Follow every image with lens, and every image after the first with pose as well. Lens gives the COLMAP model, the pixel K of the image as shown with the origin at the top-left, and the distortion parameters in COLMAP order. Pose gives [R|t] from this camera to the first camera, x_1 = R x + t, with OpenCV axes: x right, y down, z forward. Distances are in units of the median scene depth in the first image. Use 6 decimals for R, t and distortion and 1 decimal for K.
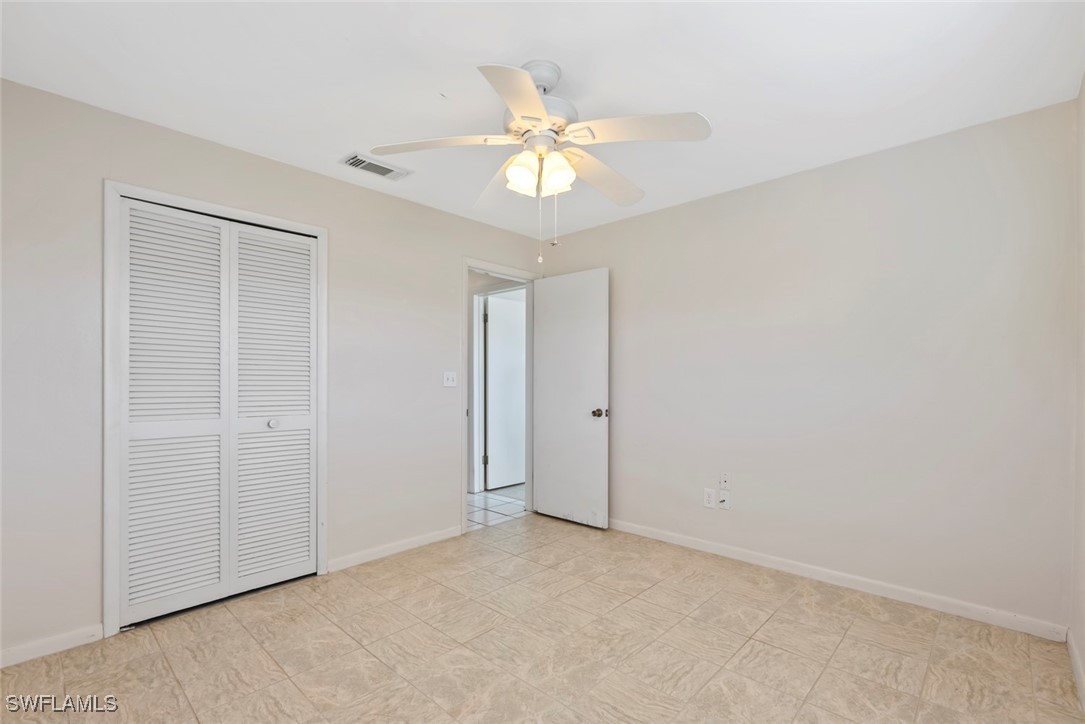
lens RADIAL K [[483.3, 0, 542.5], [0, 483.3, 366.6], [0, 0, 1]] dist [-0.004129, -0.000208]
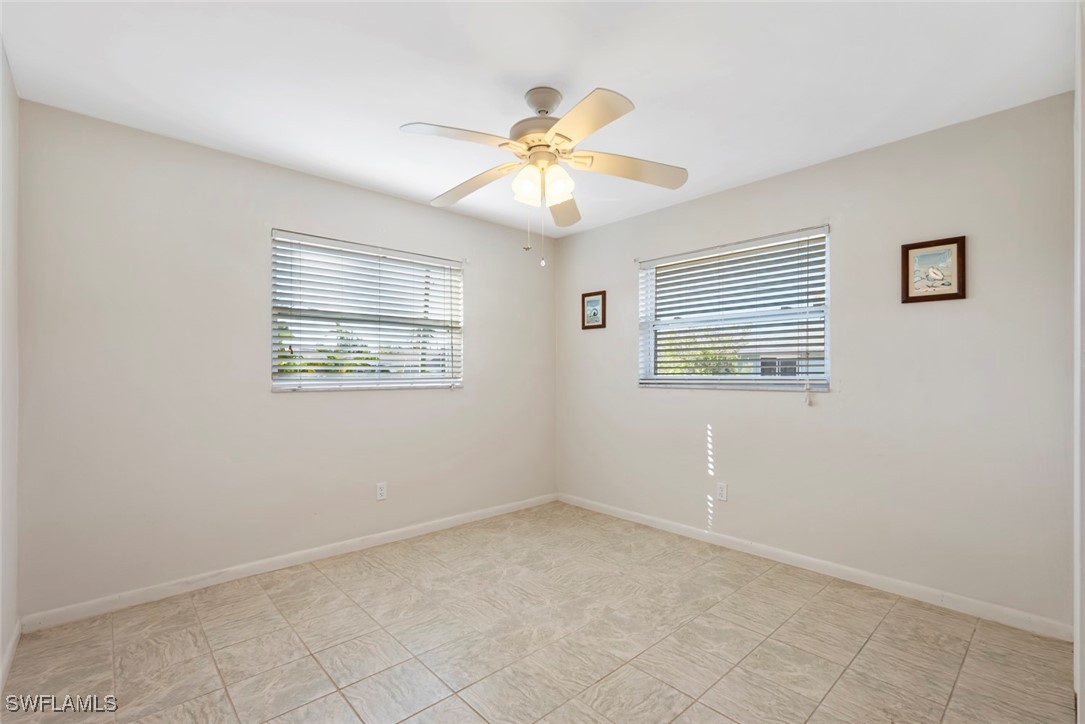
lens RADIAL K [[483.3, 0, 542.5], [0, 483.3, 366.6], [0, 0, 1]] dist [-0.004129, -0.000208]
pose [[-0.997219, 0.004232, 0.074406, -0.082297], [0.001334, 0.999240, -0.038956, 0.055560], [-0.074514, -0.038748, -0.996467, 2.024418]]
